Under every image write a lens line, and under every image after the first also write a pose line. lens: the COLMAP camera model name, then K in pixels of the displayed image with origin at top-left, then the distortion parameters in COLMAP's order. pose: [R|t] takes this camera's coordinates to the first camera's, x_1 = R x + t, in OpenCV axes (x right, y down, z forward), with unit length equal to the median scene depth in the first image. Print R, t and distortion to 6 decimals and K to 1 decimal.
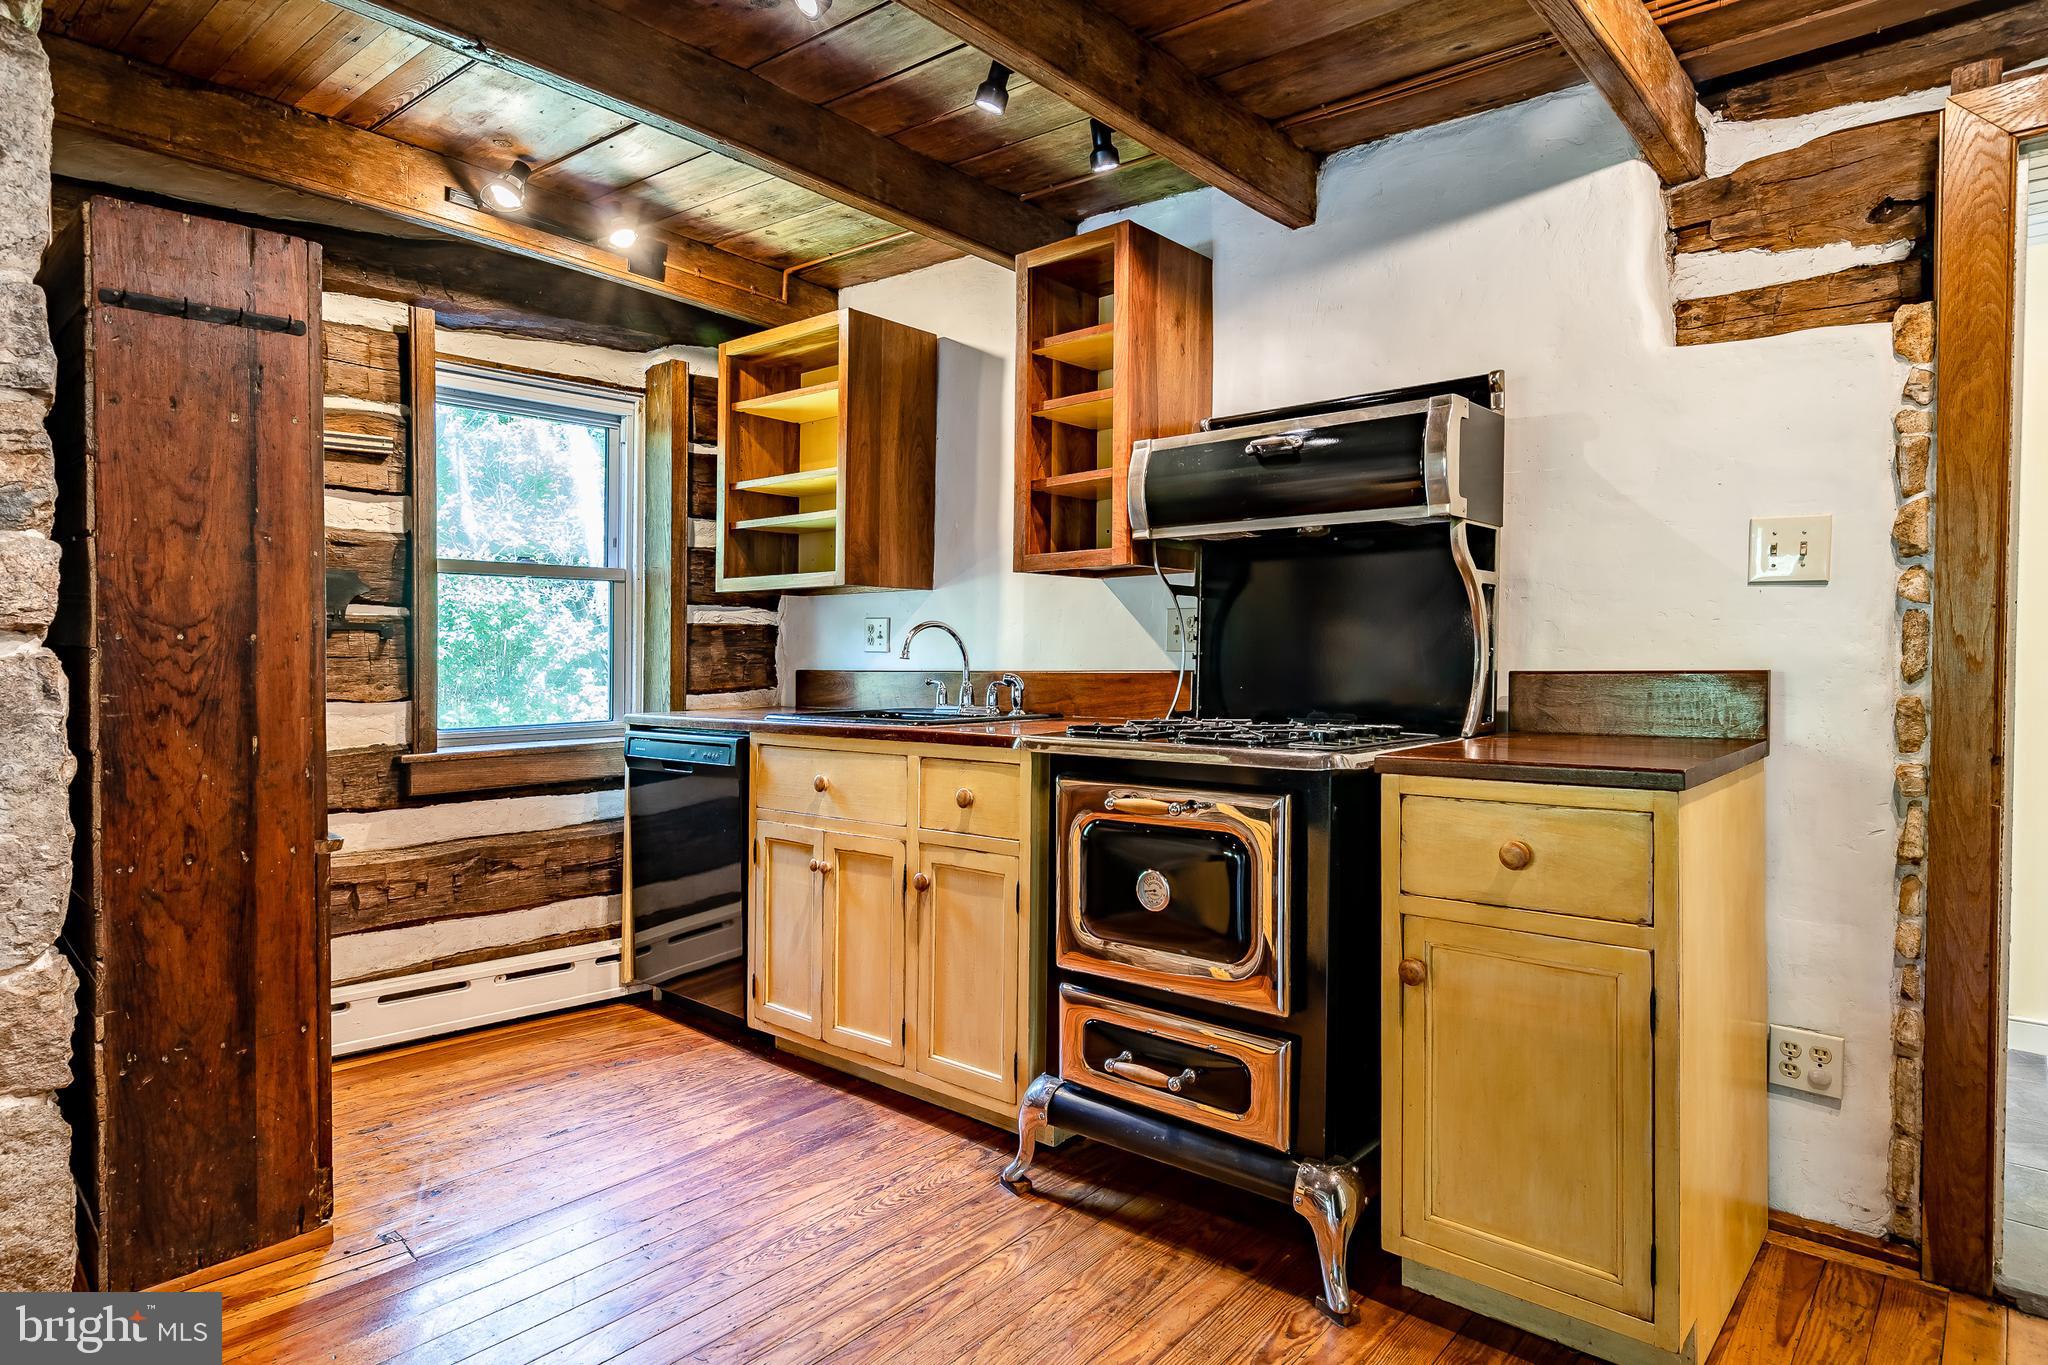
lens RADIAL K [[1136.9, 0, 1010.5], [0, 1136.9, 692.3], [0, 0, 1]] dist [-0.000740, -0.002942]
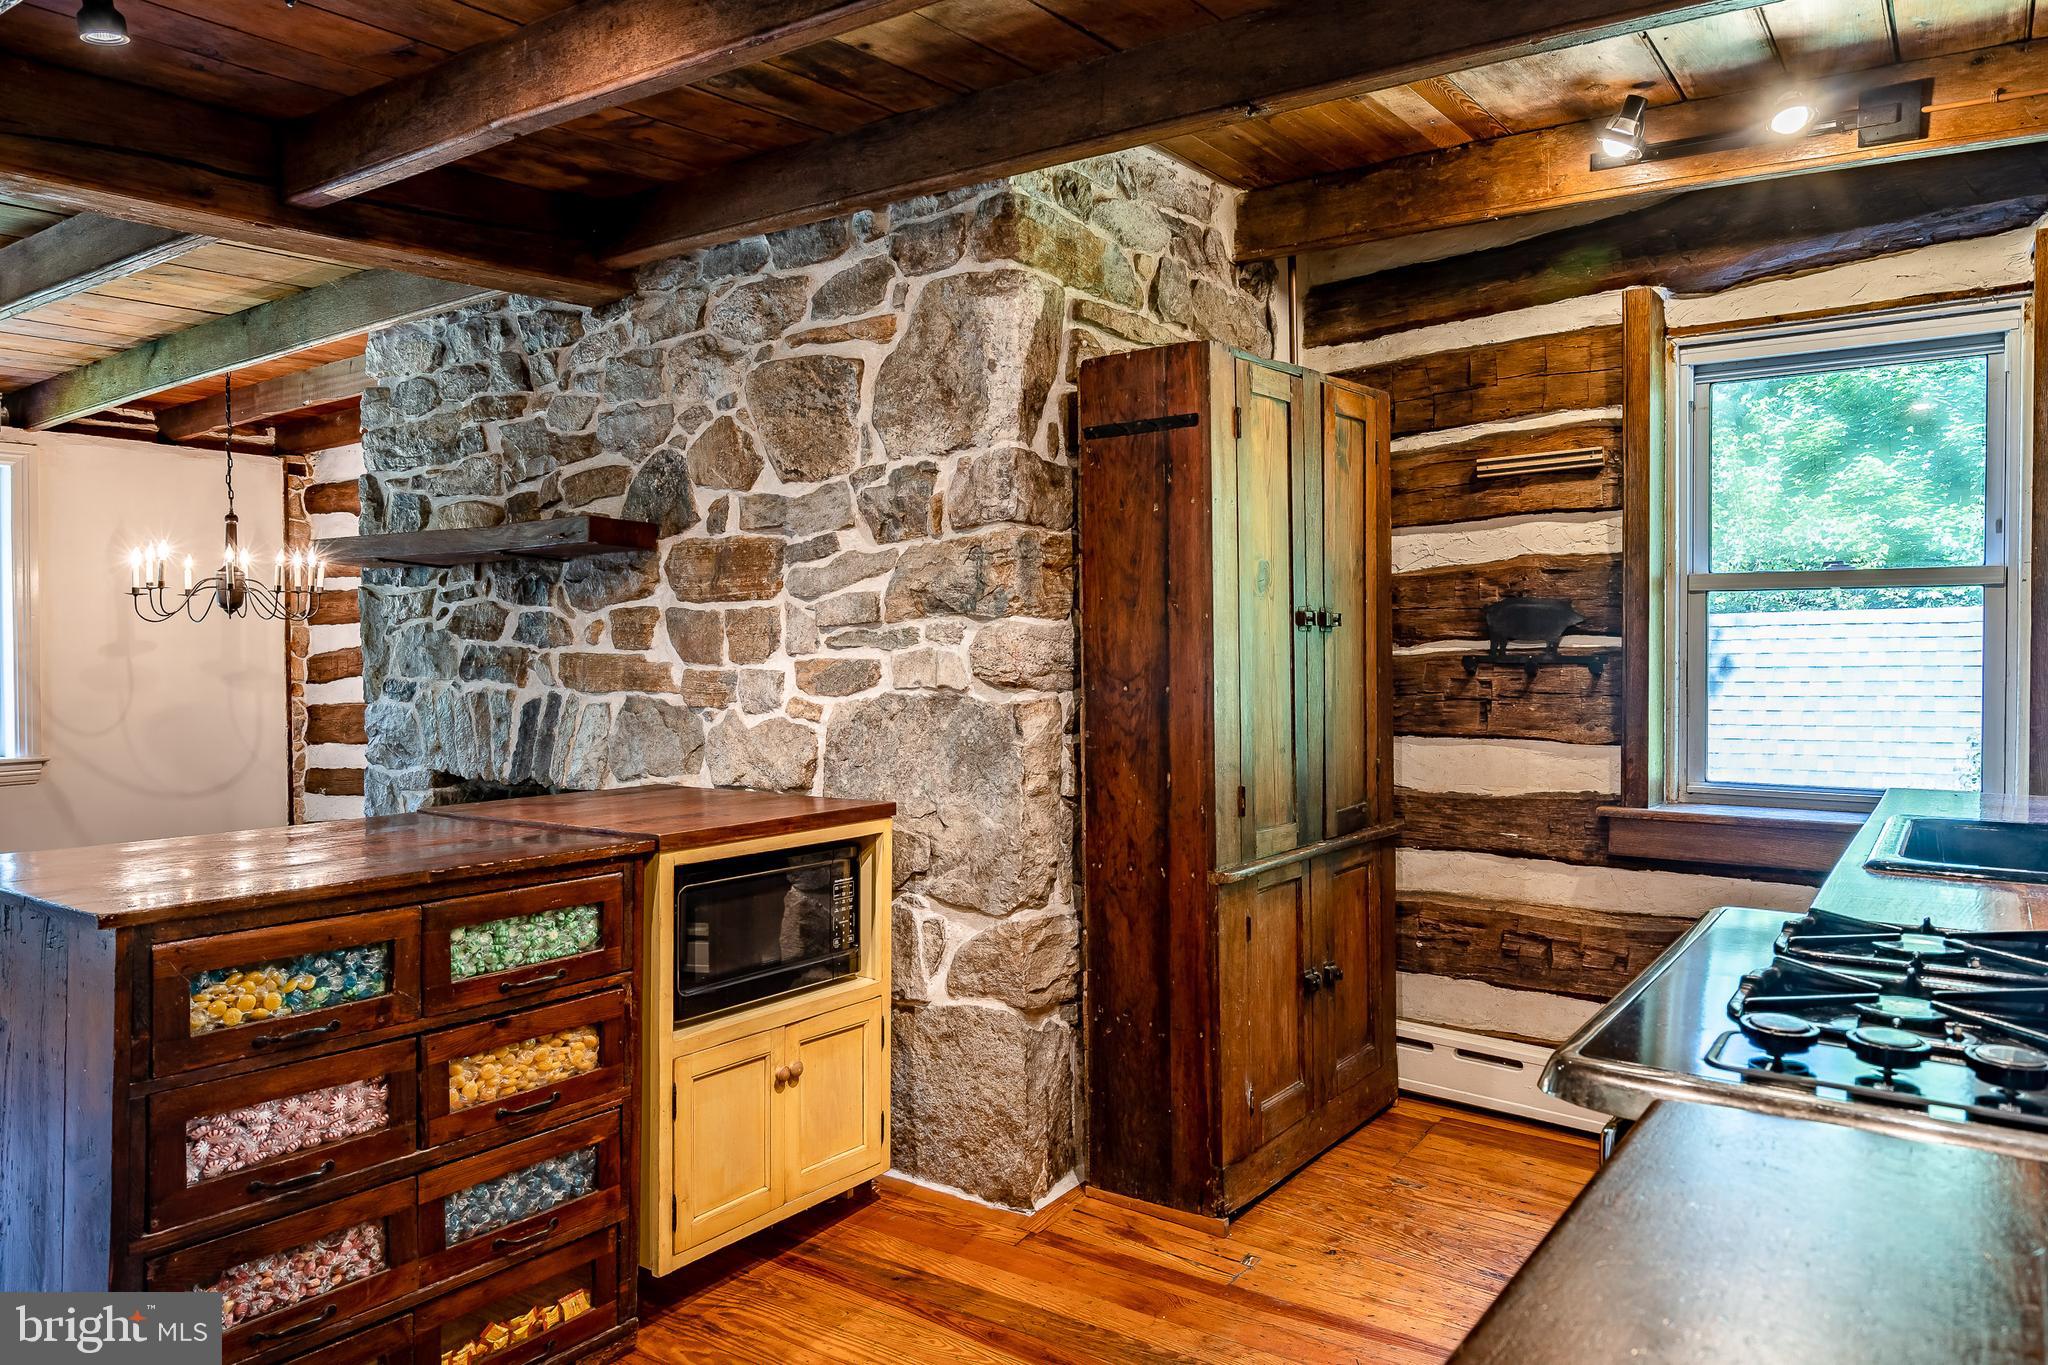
lens RADIAL K [[1380.9, 0, 1029.1], [0, 1380.9, 674.0], [0, 0, 1]] dist [0.009144, 0.008616]
pose [[0.127351, 0.027368, -0.991480, 0.479525], [-0.030257, 0.999261, 0.023697, -0.060799], [0.991396, 0.026982, 0.128085, 0.432967]]
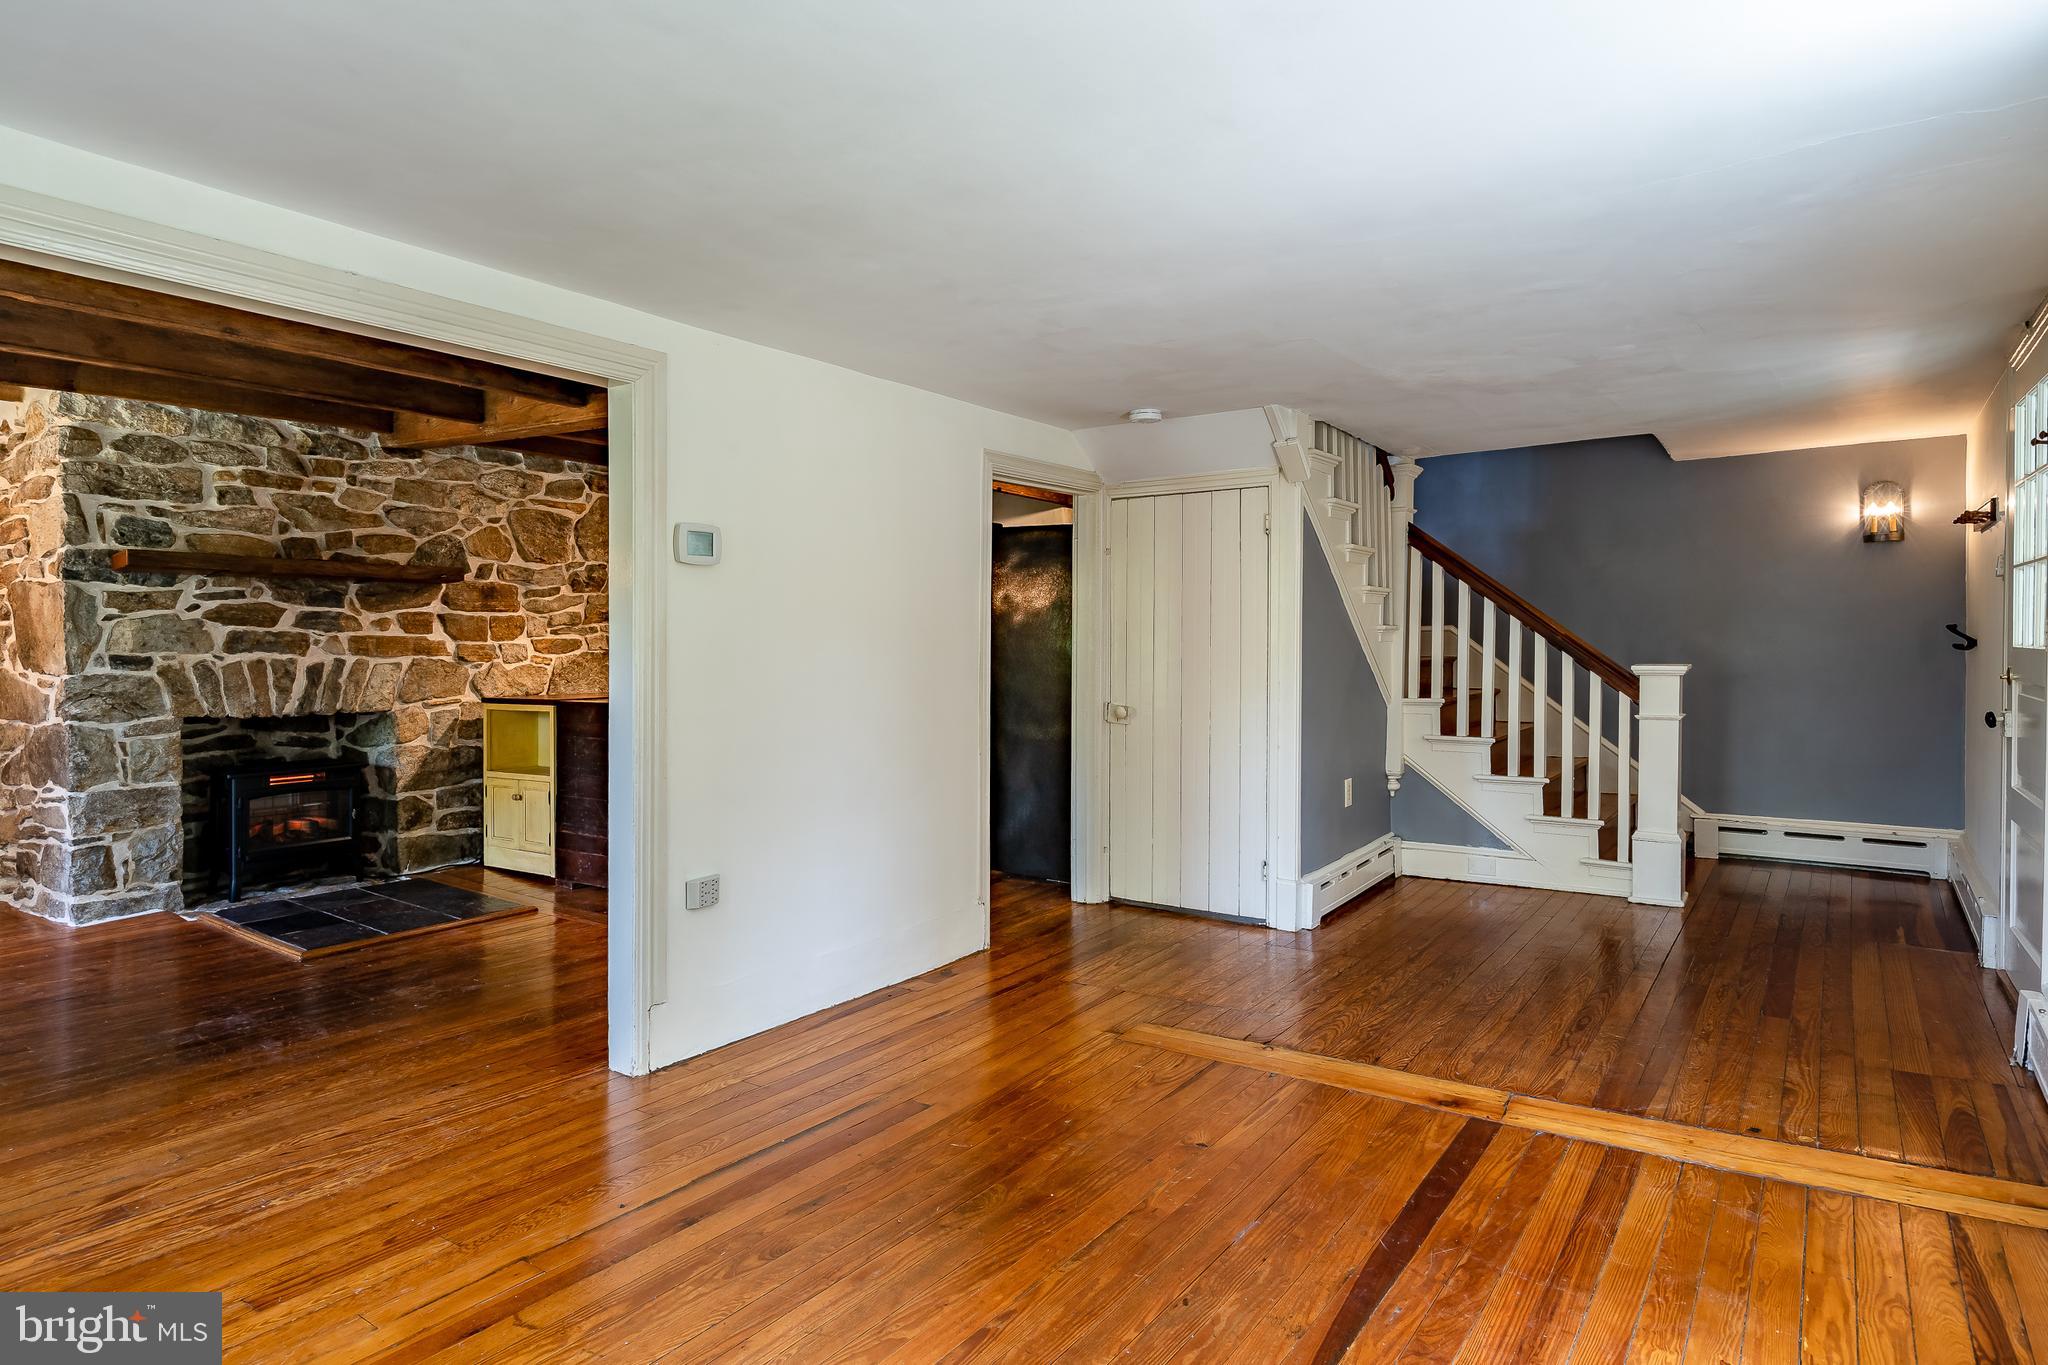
lens RADIAL K [[1136.9, 0, 1013.9], [0, 1136.9, 636.0], [0, 0, 1]] dist [-0.000740, -0.002942]
pose [[0.993699, 0.001381, 0.112077, 0.021758], [0.003533, 0.999041, -0.043639, 0.045145], [-0.112030, 0.043760, 0.992741, -1.718409]]
